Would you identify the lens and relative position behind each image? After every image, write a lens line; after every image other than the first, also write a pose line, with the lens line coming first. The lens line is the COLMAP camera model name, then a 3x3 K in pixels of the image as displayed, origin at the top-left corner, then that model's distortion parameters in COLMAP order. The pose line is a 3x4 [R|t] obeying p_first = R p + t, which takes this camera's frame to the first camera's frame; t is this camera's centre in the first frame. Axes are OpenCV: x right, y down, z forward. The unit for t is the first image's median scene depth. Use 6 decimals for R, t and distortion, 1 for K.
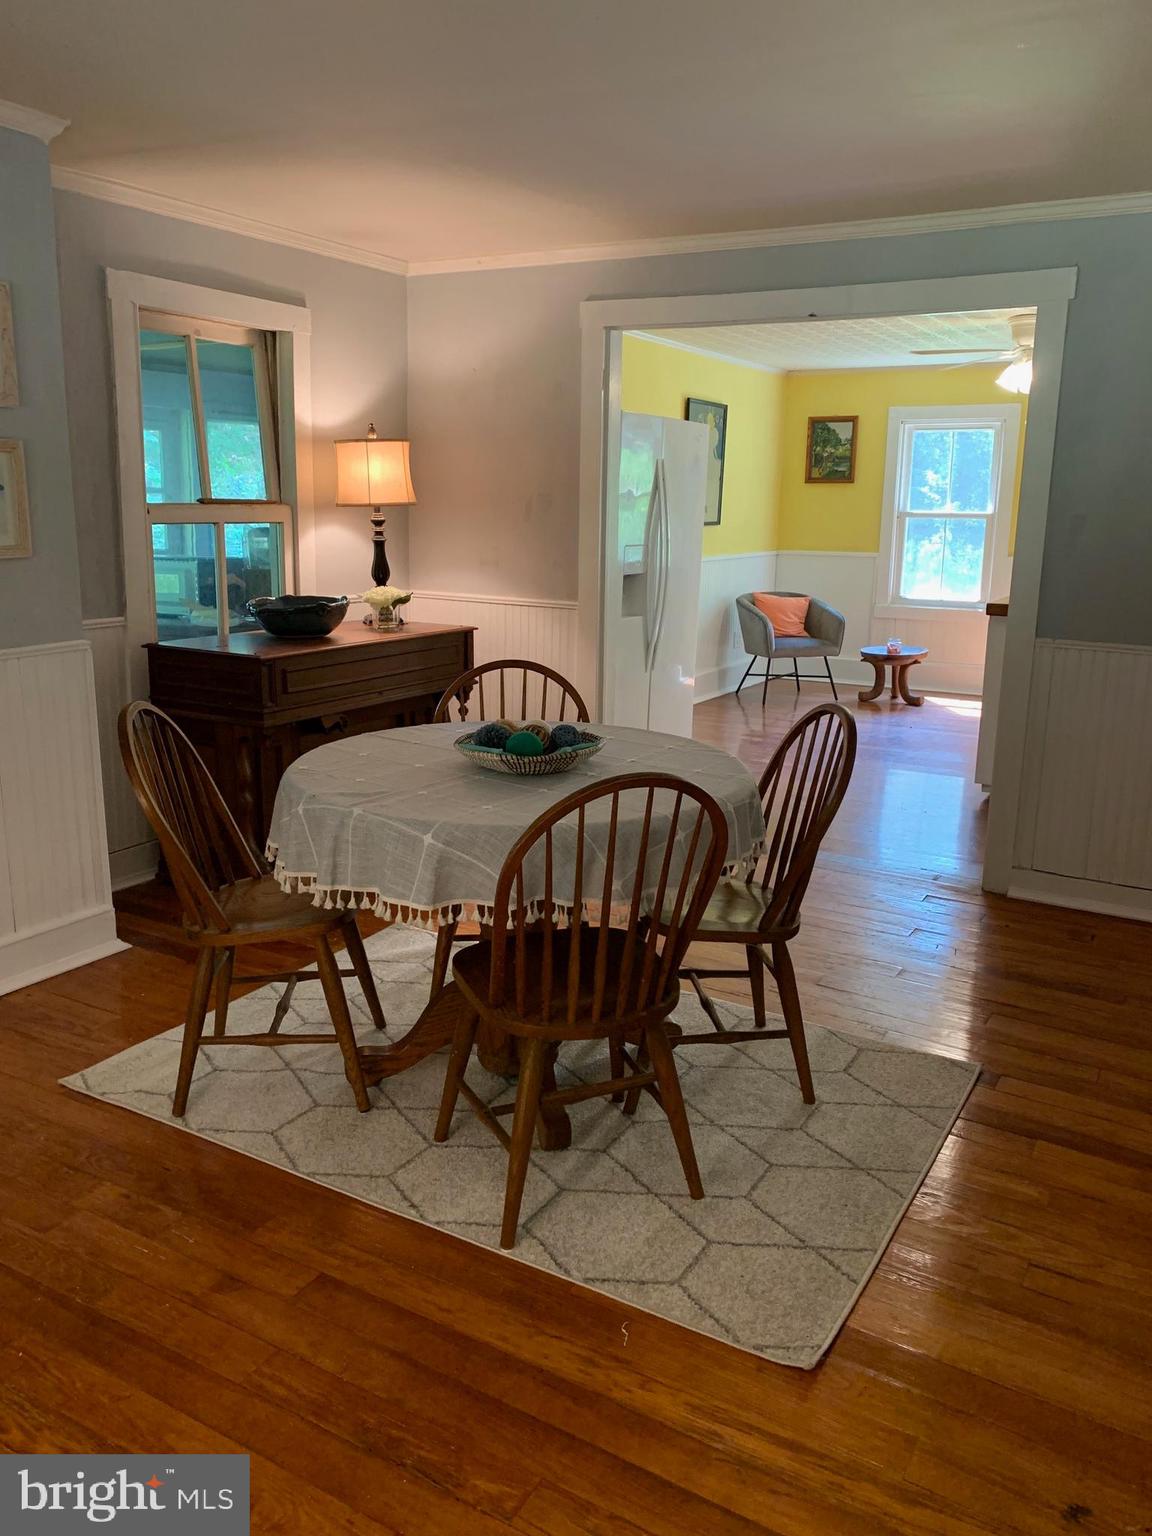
lens RADIAL K [[1185.8, 0, 575.4], [0, 1185.8, 753.3], [0, 0, 1]] dist [0.074021, -0.109065]
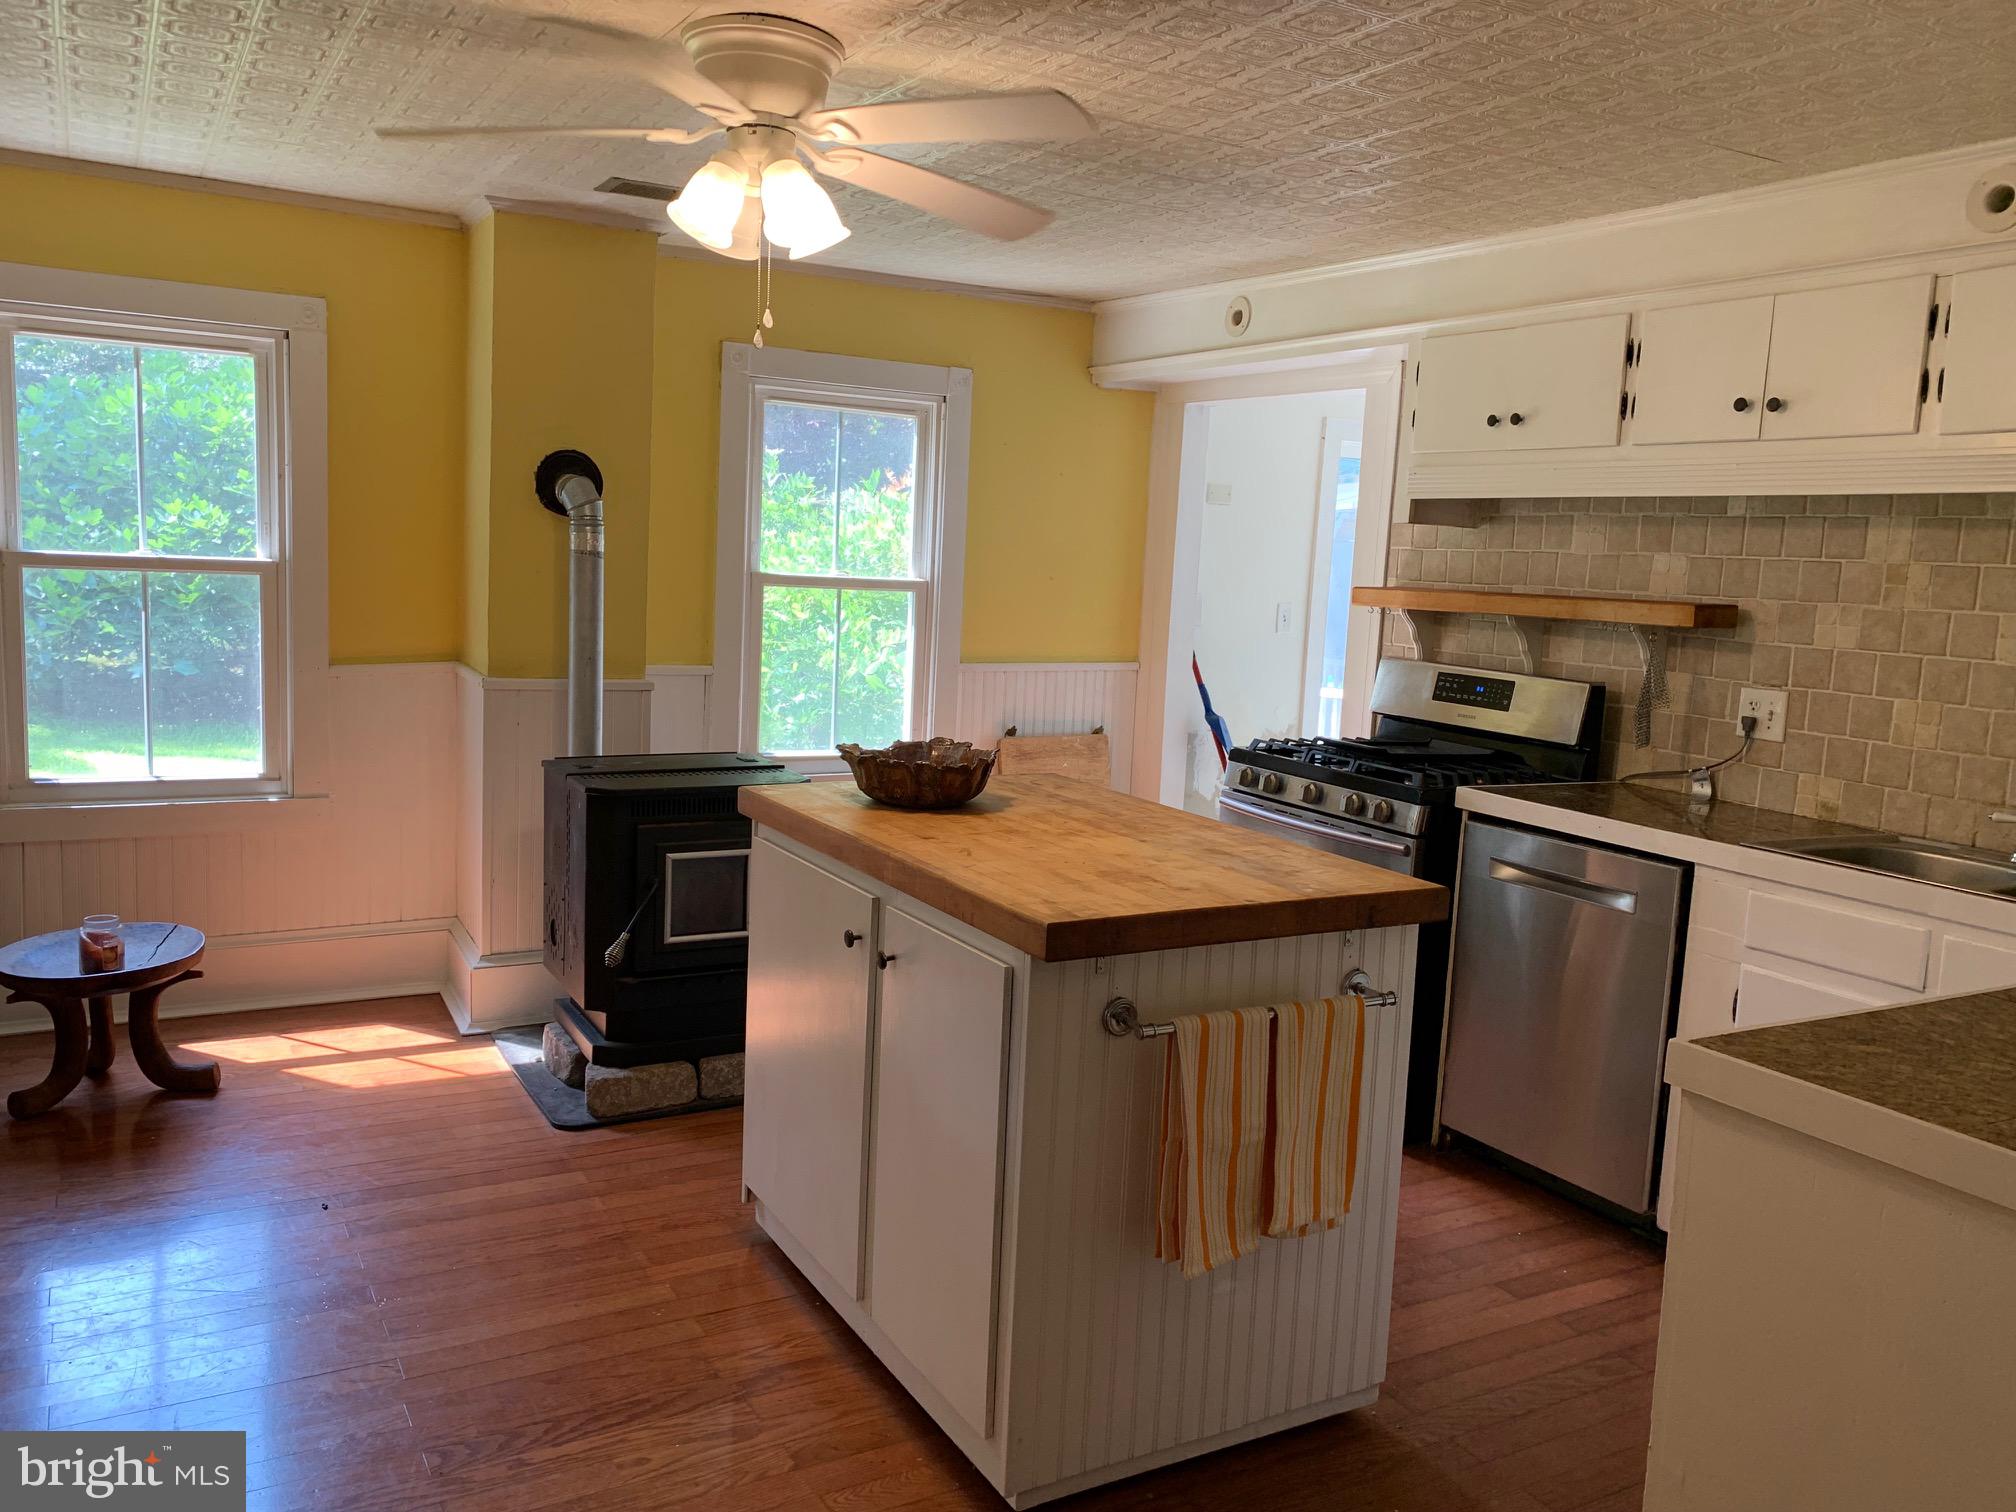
lens RADIAL K [[1571.9, 0, 1008.1], [0, 1571.9, 752.5], [0, 0, 1]] dist [0.015328, 0.013224]
pose [[0.498505, -0.100712, 0.861016, 0.019584], [0.142959, 0.989180, 0.032934, -0.300989], [-0.855018, 0.106673, 0.507510, 1.327891]]
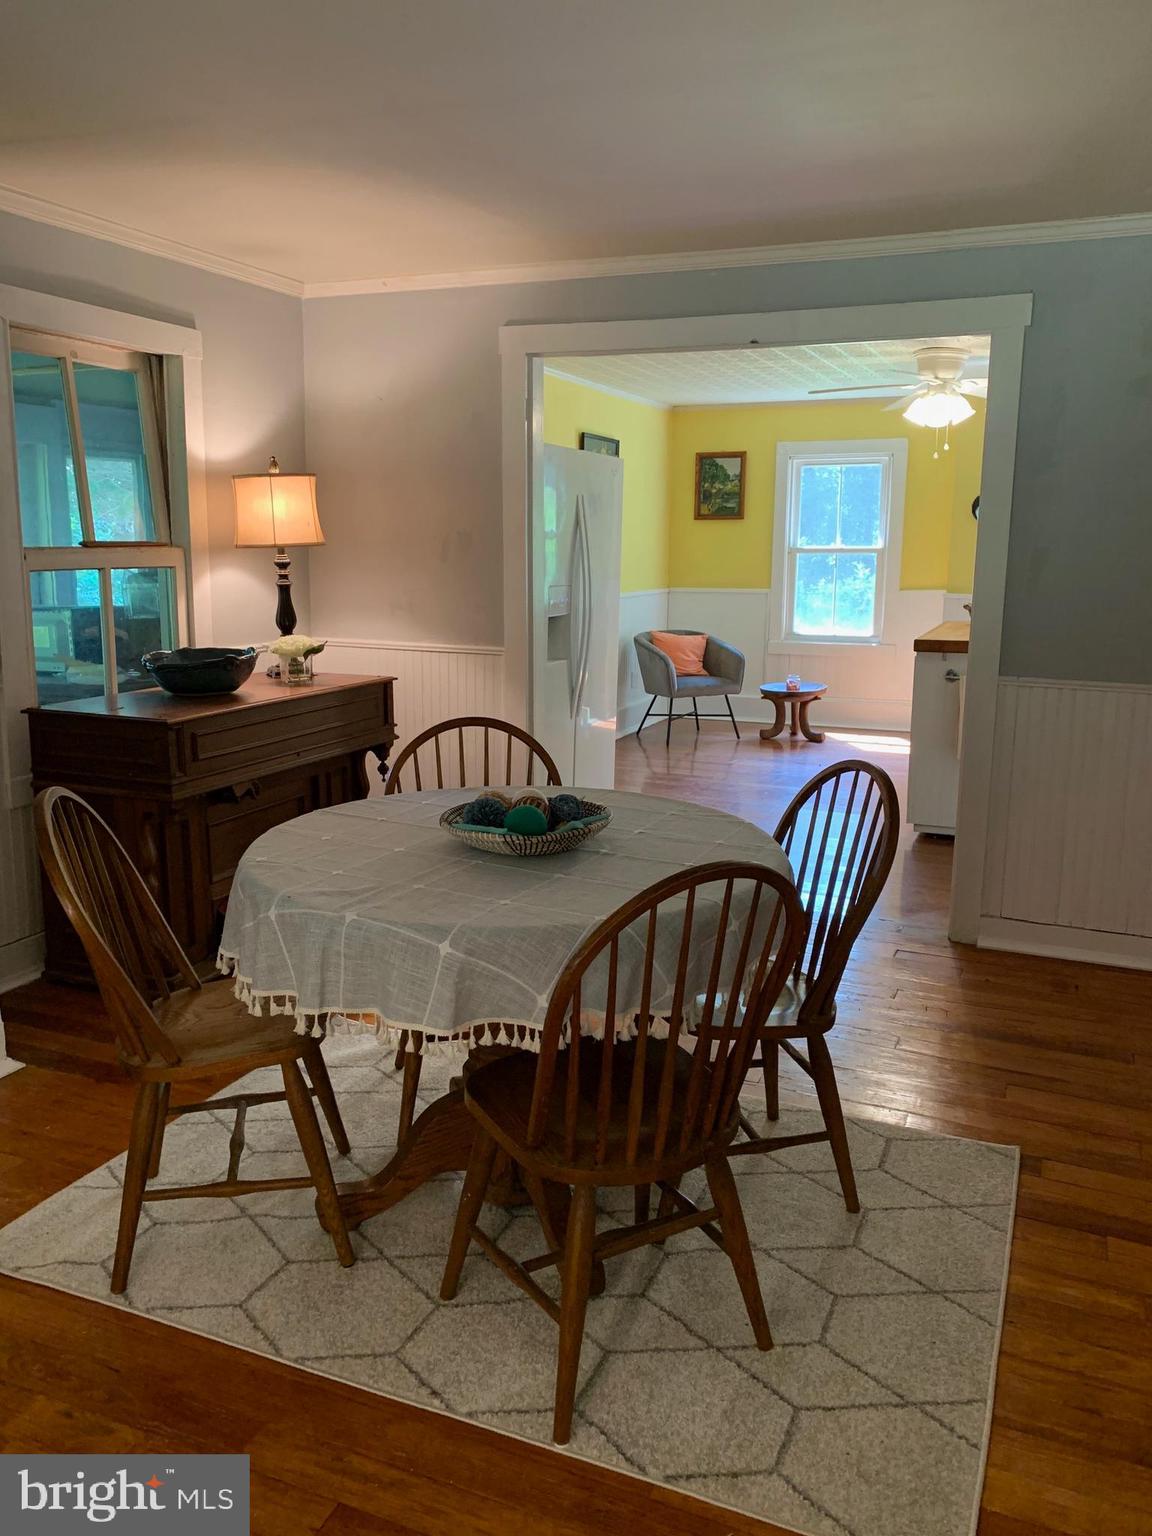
lens RADIAL K [[1197.7, 0, 579.7], [0, 1197.7, 764.1], [0, 0, 1]] dist [0.015328, 0.013224]
pose [[0.991971, -0.033638, 0.121912, -0.077829], [0.036455, 0.999116, -0.020954, -0.020841], [-0.121099, 0.025230, 0.992320, 0.098381]]
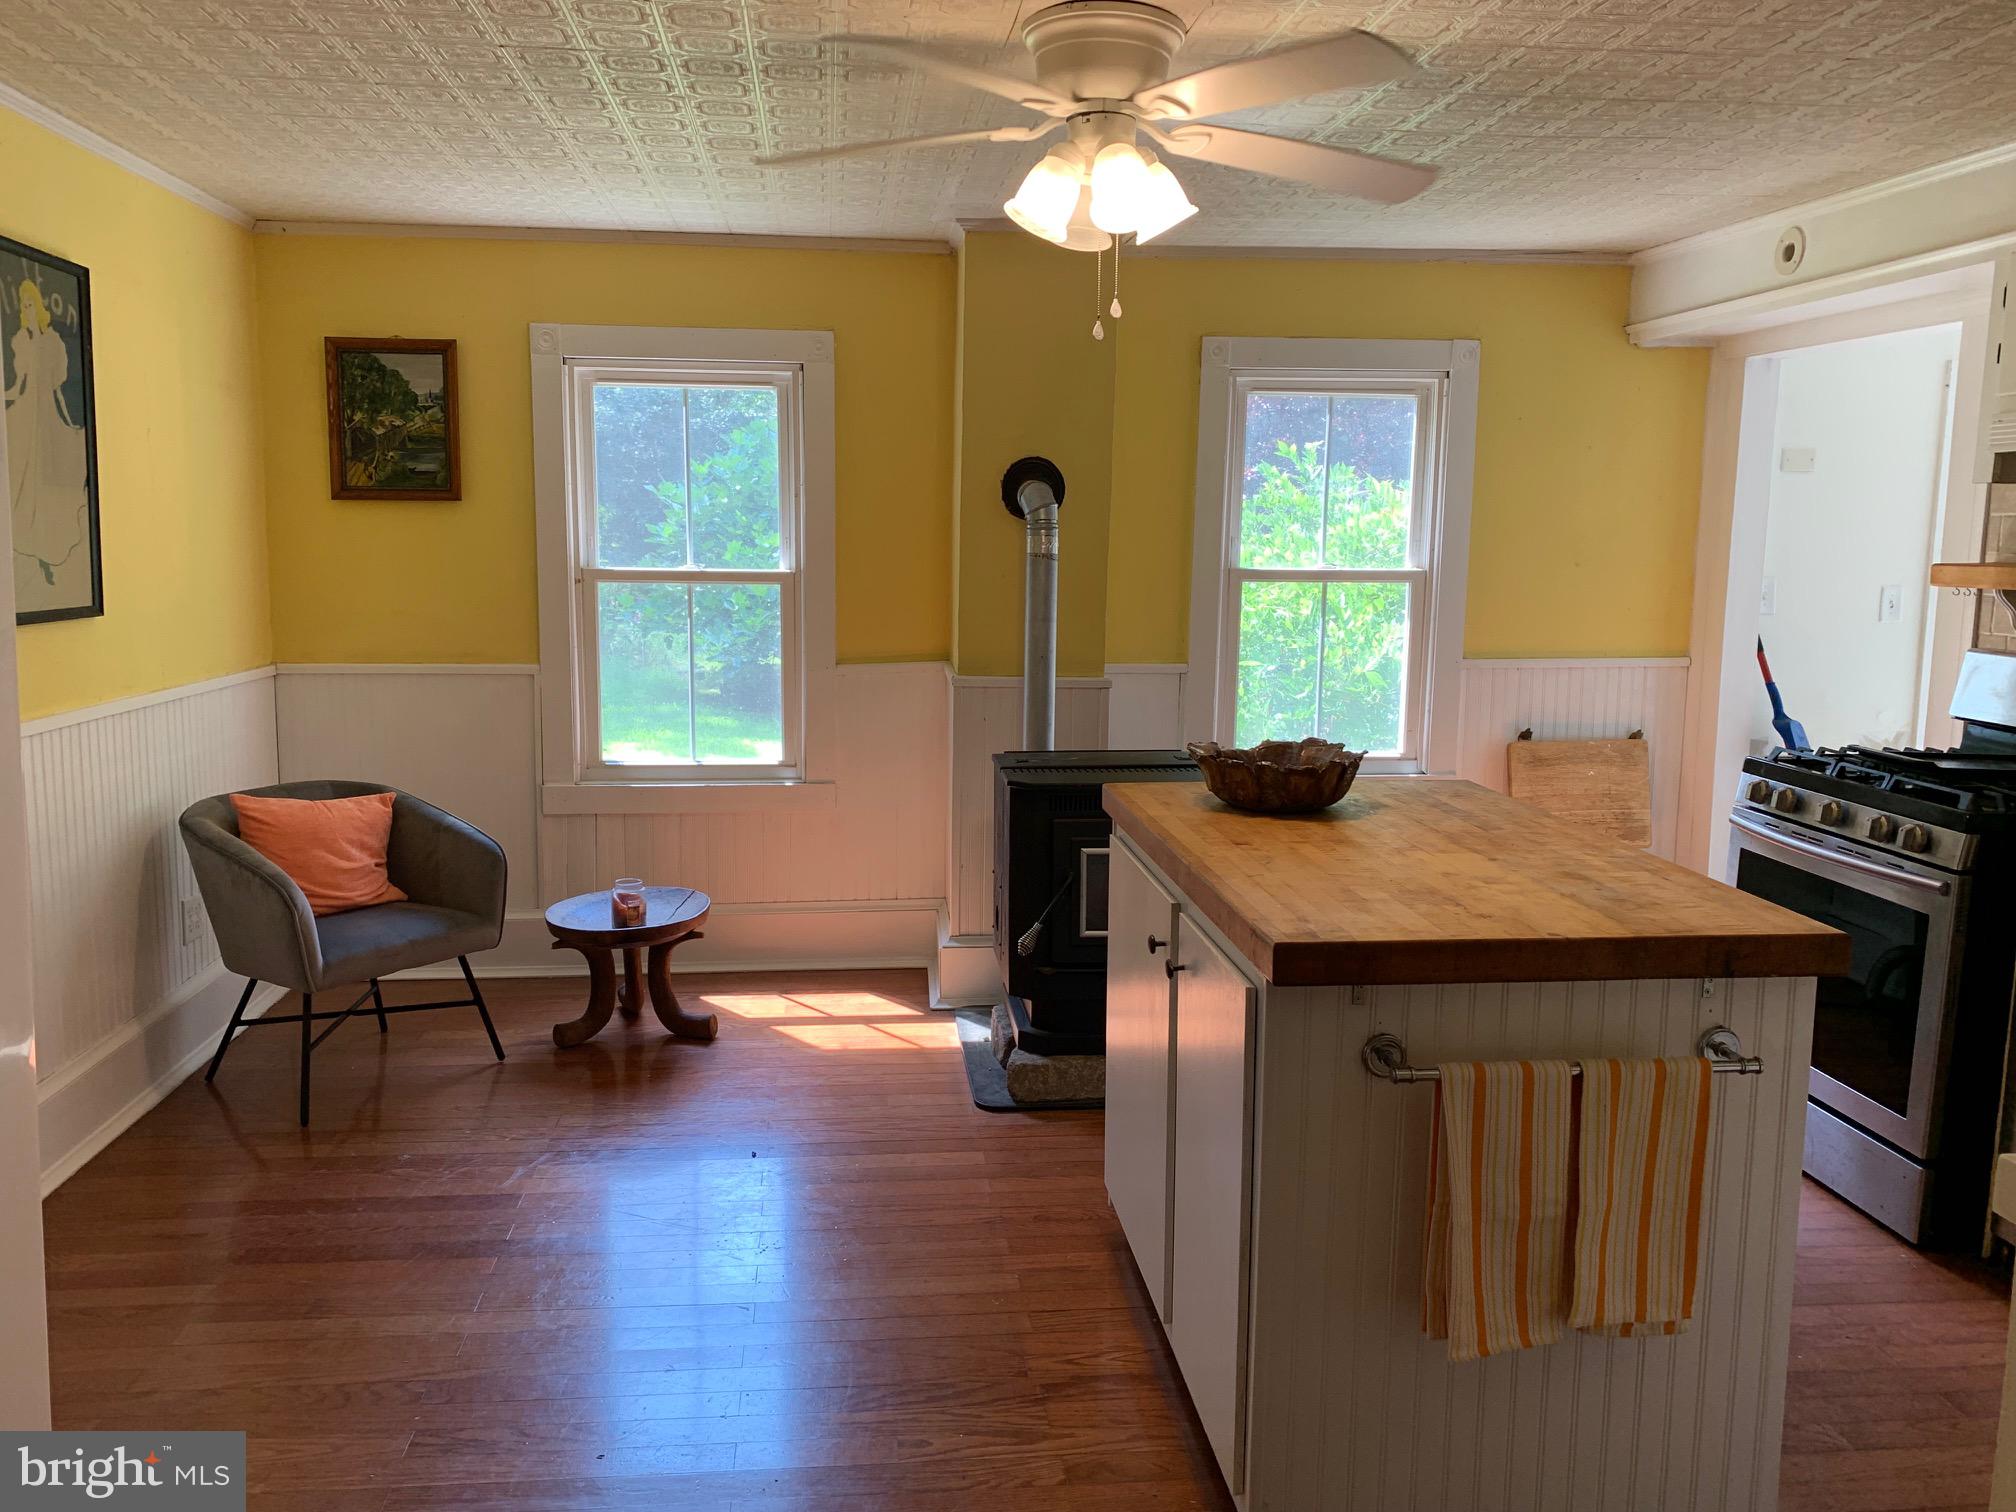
lens RADIAL K [[1556.3, 0, 986.9], [0, 1556.3, 752.8], [0, 0, 1]] dist [0.074021, -0.109065]
pose [[0.811043, -0.087491, 0.578407, 0.156514], [0.123942, 0.992005, -0.023739, -0.277852], [-0.571706, 0.090942, 0.815403, 1.225698]]
